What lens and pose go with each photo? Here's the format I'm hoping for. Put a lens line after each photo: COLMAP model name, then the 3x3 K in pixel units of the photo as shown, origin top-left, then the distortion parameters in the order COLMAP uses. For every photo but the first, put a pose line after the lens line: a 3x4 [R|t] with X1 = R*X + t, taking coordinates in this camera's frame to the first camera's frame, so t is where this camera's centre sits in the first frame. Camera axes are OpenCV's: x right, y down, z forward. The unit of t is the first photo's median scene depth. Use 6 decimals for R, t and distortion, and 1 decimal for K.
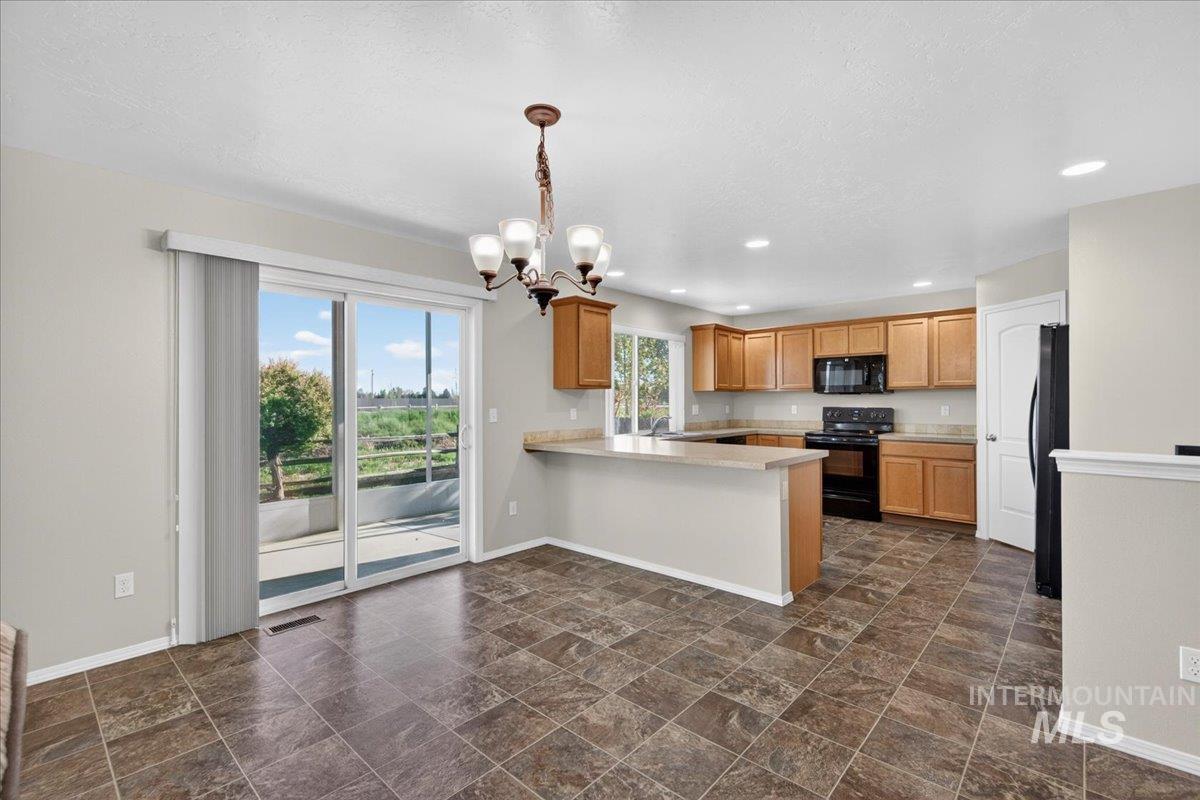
lens RADIAL K [[528.5, 0, 563.9], [0, 528.5, 400.8], [0, 0, 1]] dist [-0.001288, 0.000085]
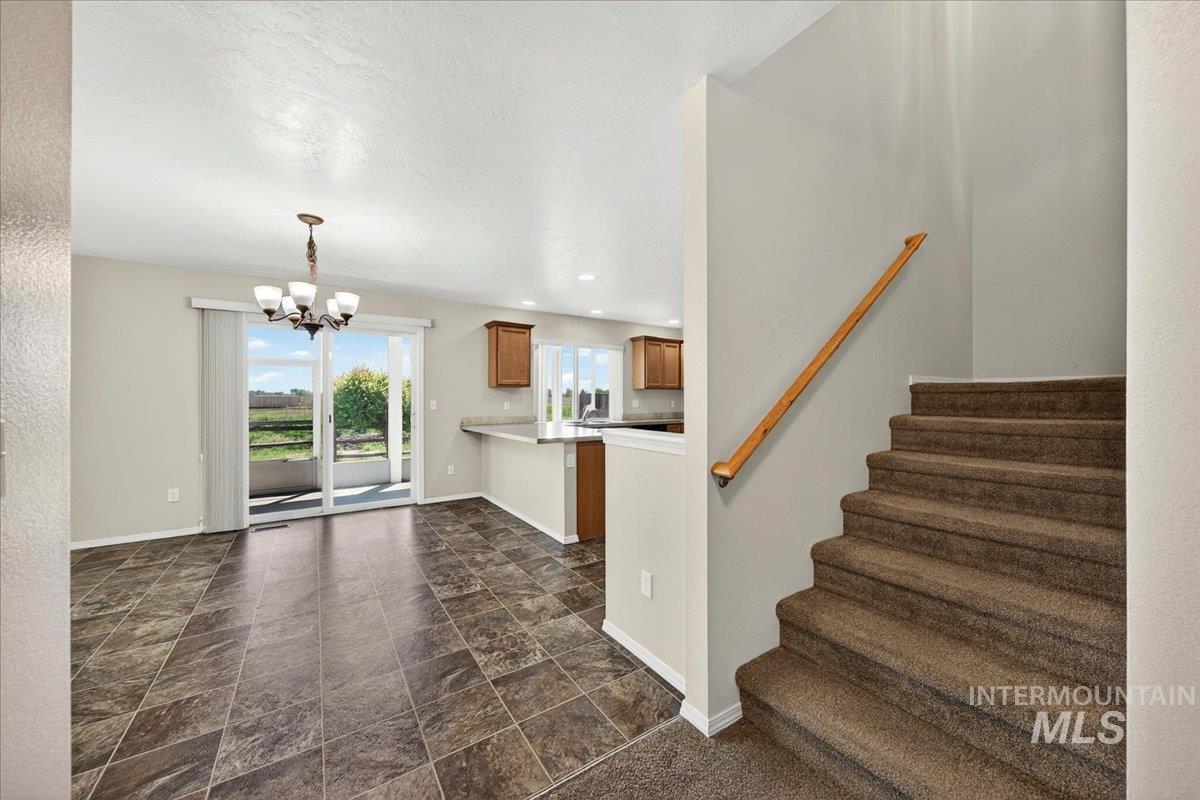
lens RADIAL K [[426.3, 0, 574.3], [0, 426.3, 402.0], [0, 0, 1]] dist [0.000274, 0.000056]
pose [[0.969866, 0.005139, -0.243584, 0.423500], [-0.003855, 0.999976, 0.005745, 0.008850], [0.243608, -0.004633, 0.969863, -0.036778]]
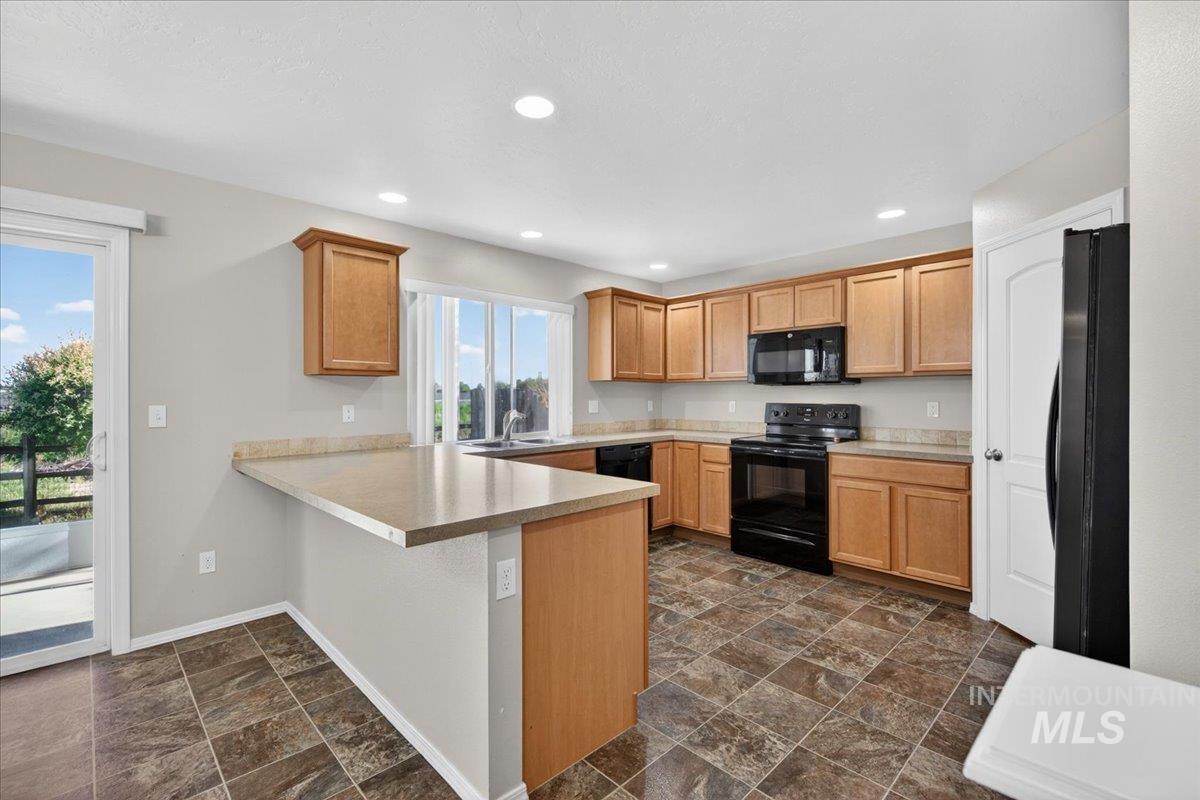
lens RADIAL K [[524.3, 0, 579.2], [0, 524.3, 395.0], [0, 0, 1]] dist [0.013215, 0.000191]
pose [[0.998852, 0.001635, -0.047877, 0.313975], [-0.001696, 0.999998, -0.001227, 0.002407], [0.047875, 0.001307, 0.998852, 0.320361]]
